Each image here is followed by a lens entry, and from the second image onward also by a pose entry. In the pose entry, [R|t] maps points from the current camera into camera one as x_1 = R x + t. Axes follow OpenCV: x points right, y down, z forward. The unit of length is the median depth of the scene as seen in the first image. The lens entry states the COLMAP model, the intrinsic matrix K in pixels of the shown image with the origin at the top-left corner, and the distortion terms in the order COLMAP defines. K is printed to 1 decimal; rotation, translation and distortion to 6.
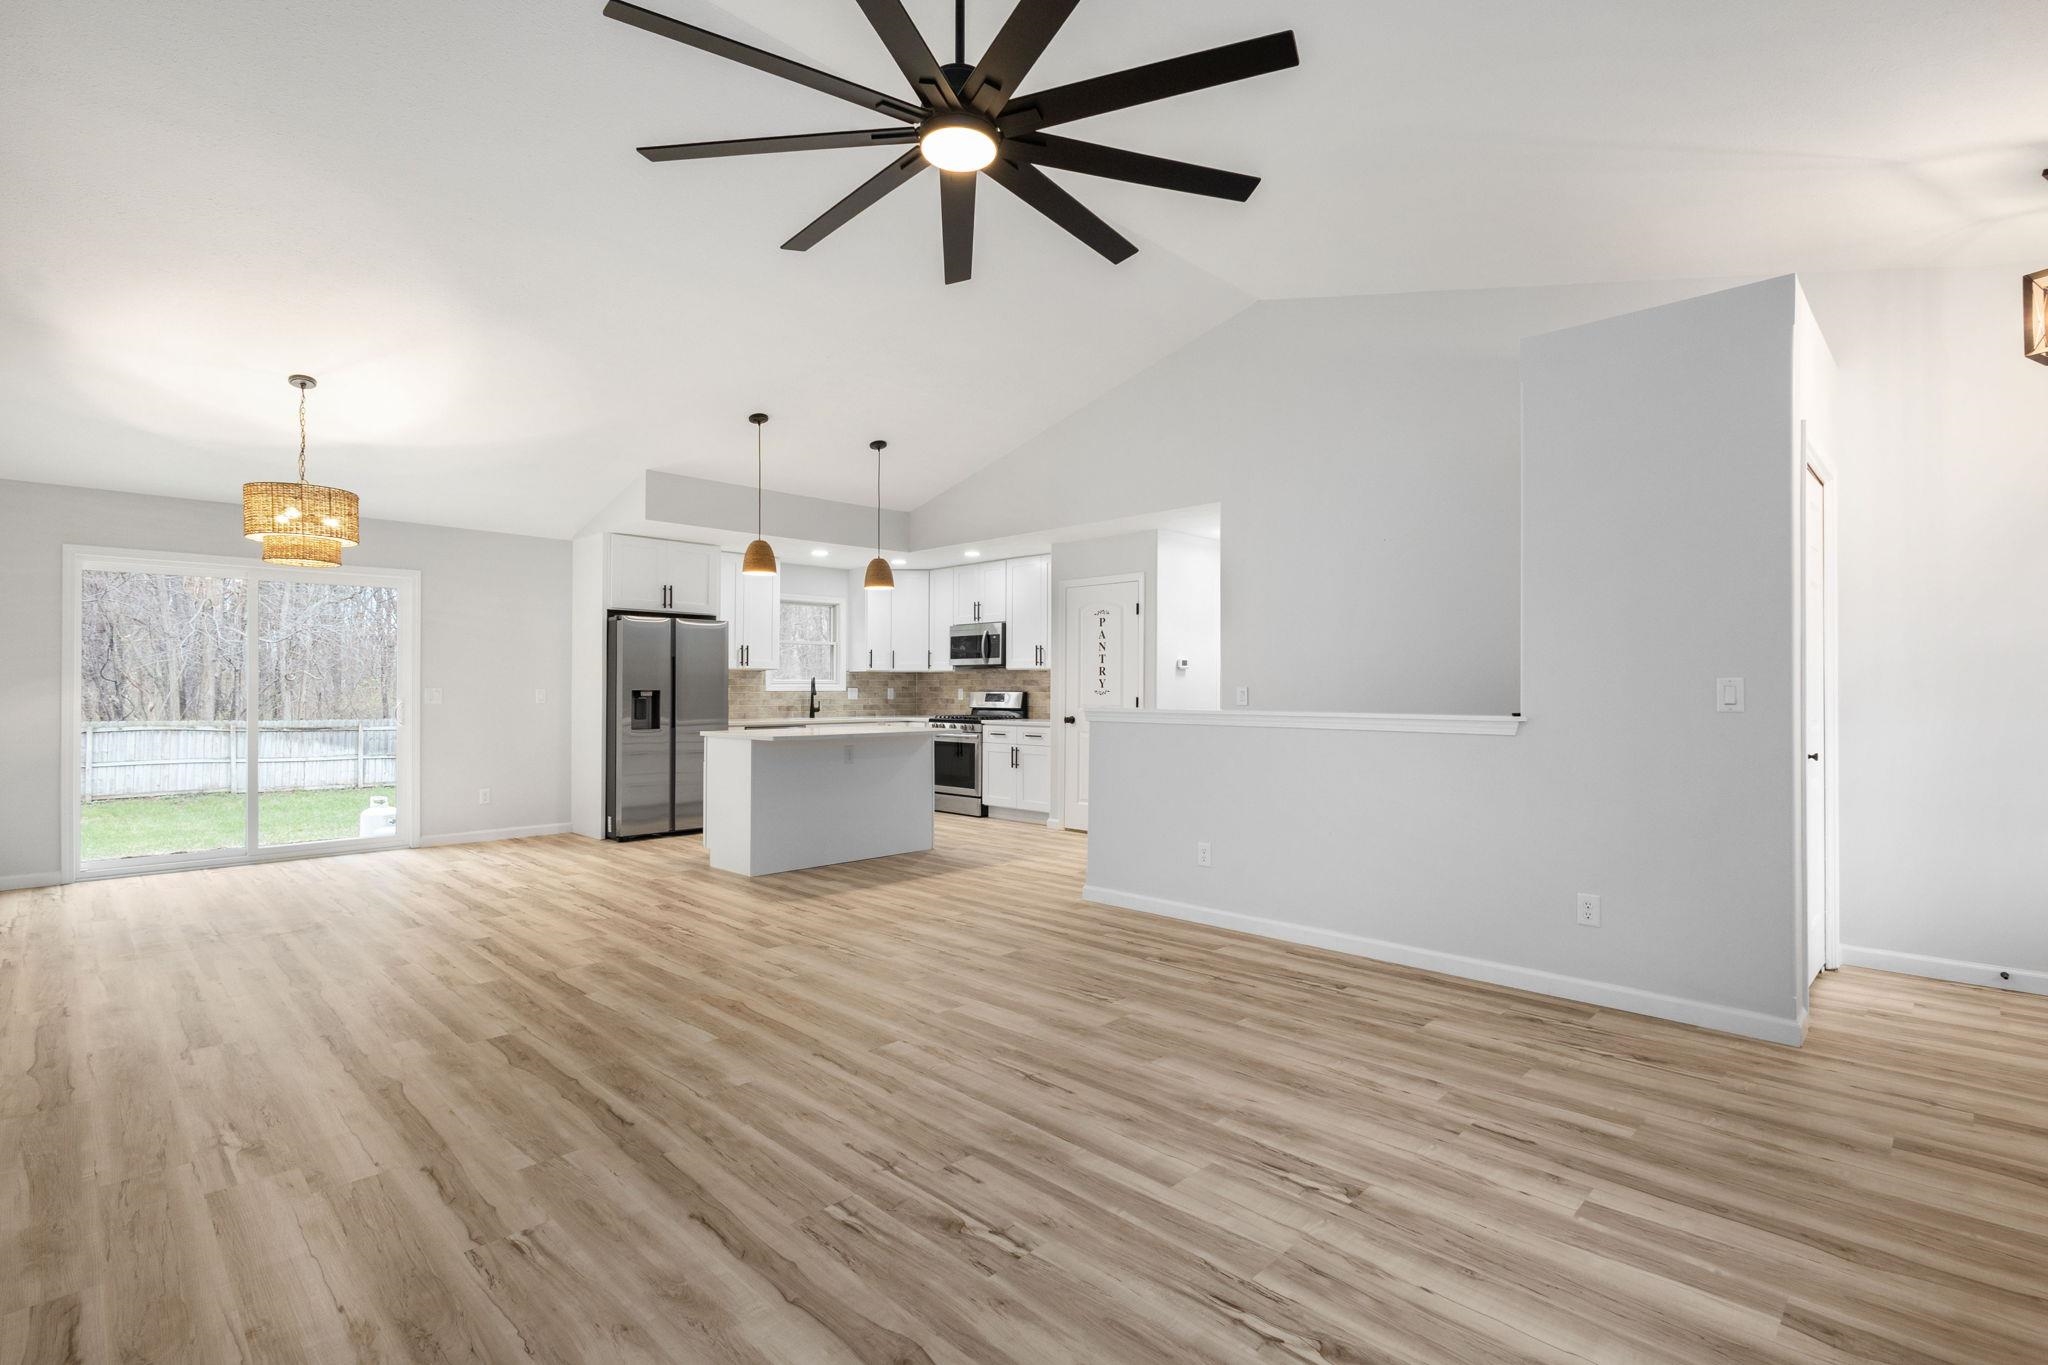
lens RADIAL K [[947.4, 0, 1020.2], [0, 947.4, 685.4], [0, 0, 1]] dist [0.008979, -0.001467]
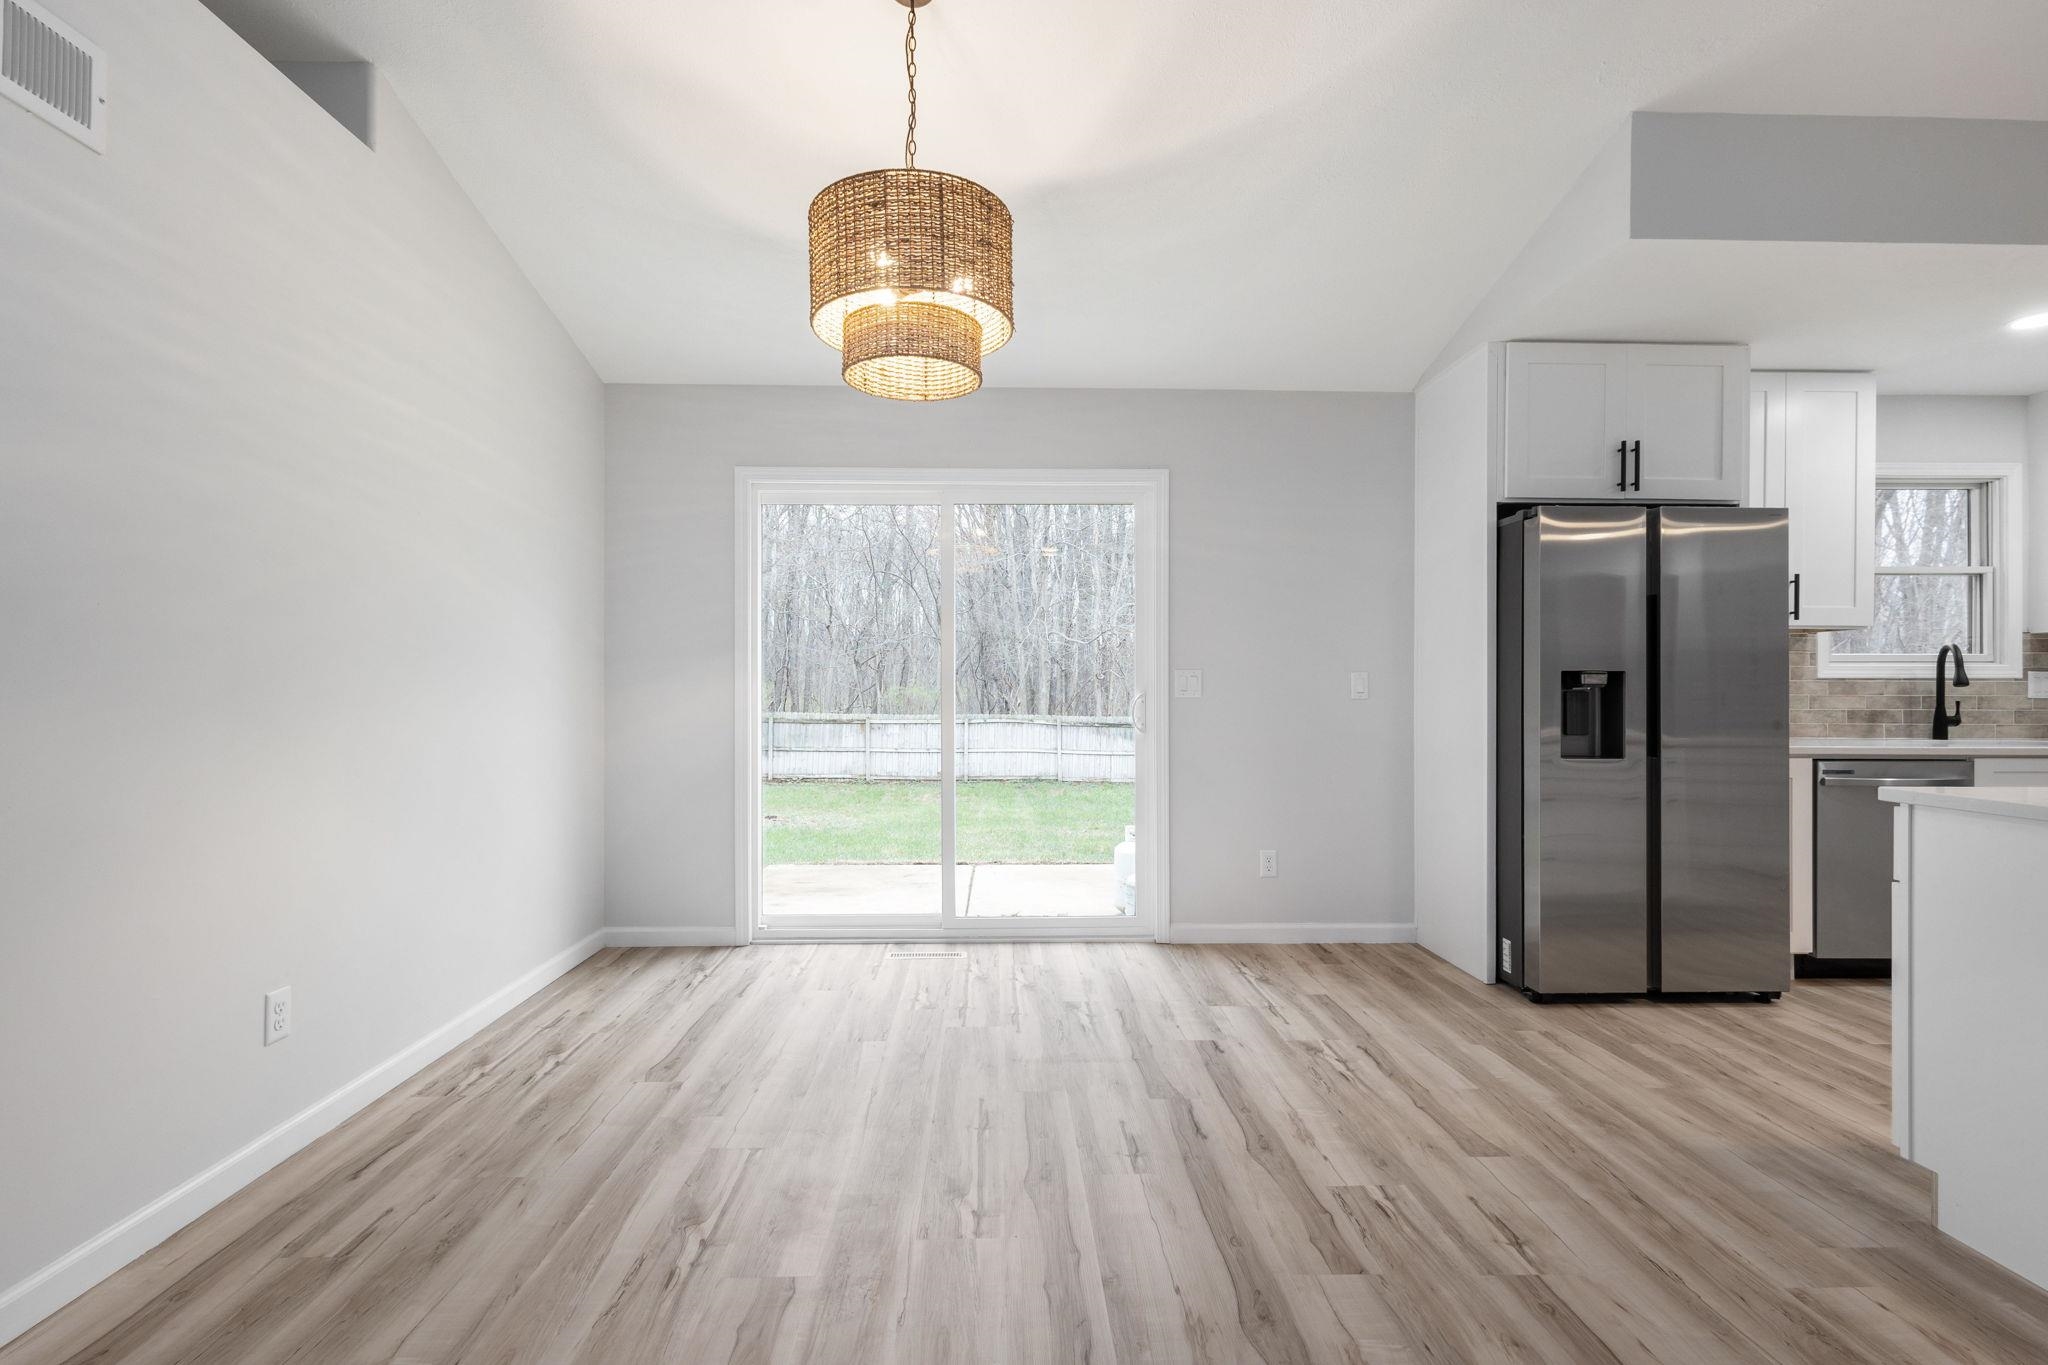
lens RADIAL K [[952.7, 0, 1019.1], [0, 952.7, 689.4], [0, 0, 1]] dist [0.008808, -0.000511]
pose [[0.724406, 0.000567, -0.689373, -0.293358], [0.000830, 0.999998, 0.001695, 0.013553], [0.689373, -0.001800, 0.724404, 0.511153]]
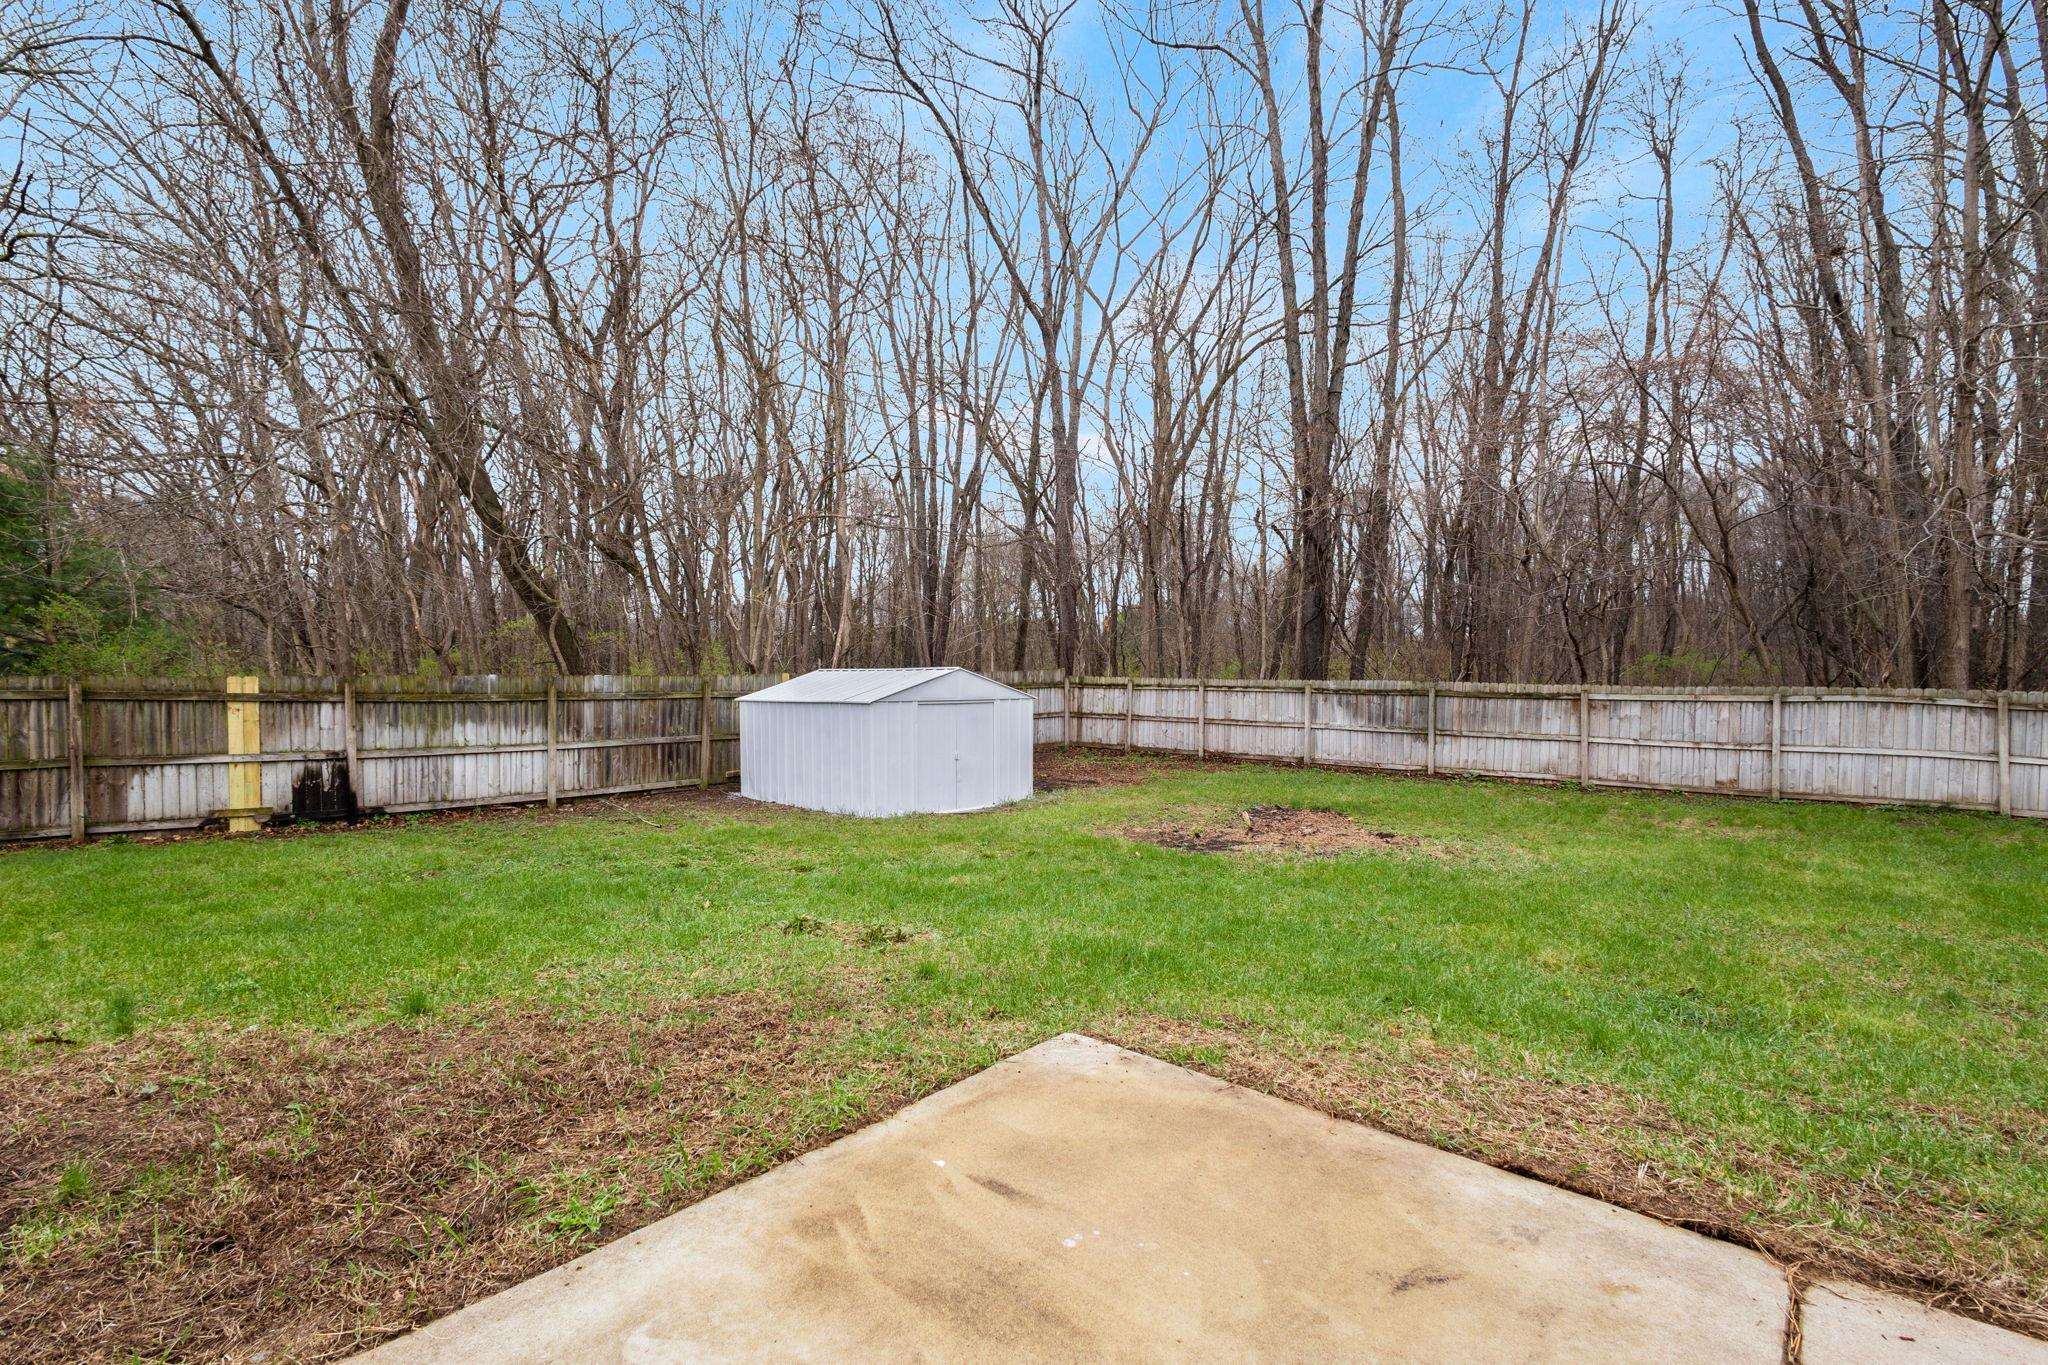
lens RADIAL K [[939.3, 0, 1022.5], [0, 939.3, 678.5], [0, 0, 1]] dist [0.011211, -0.005246]
pose [[0.078260, 0.006254, -0.996913, -0.947853], [0.005757, 0.999961, 0.006725, 0.070405], [0.996916, -0.006265, 0.078221, 1.136948]]
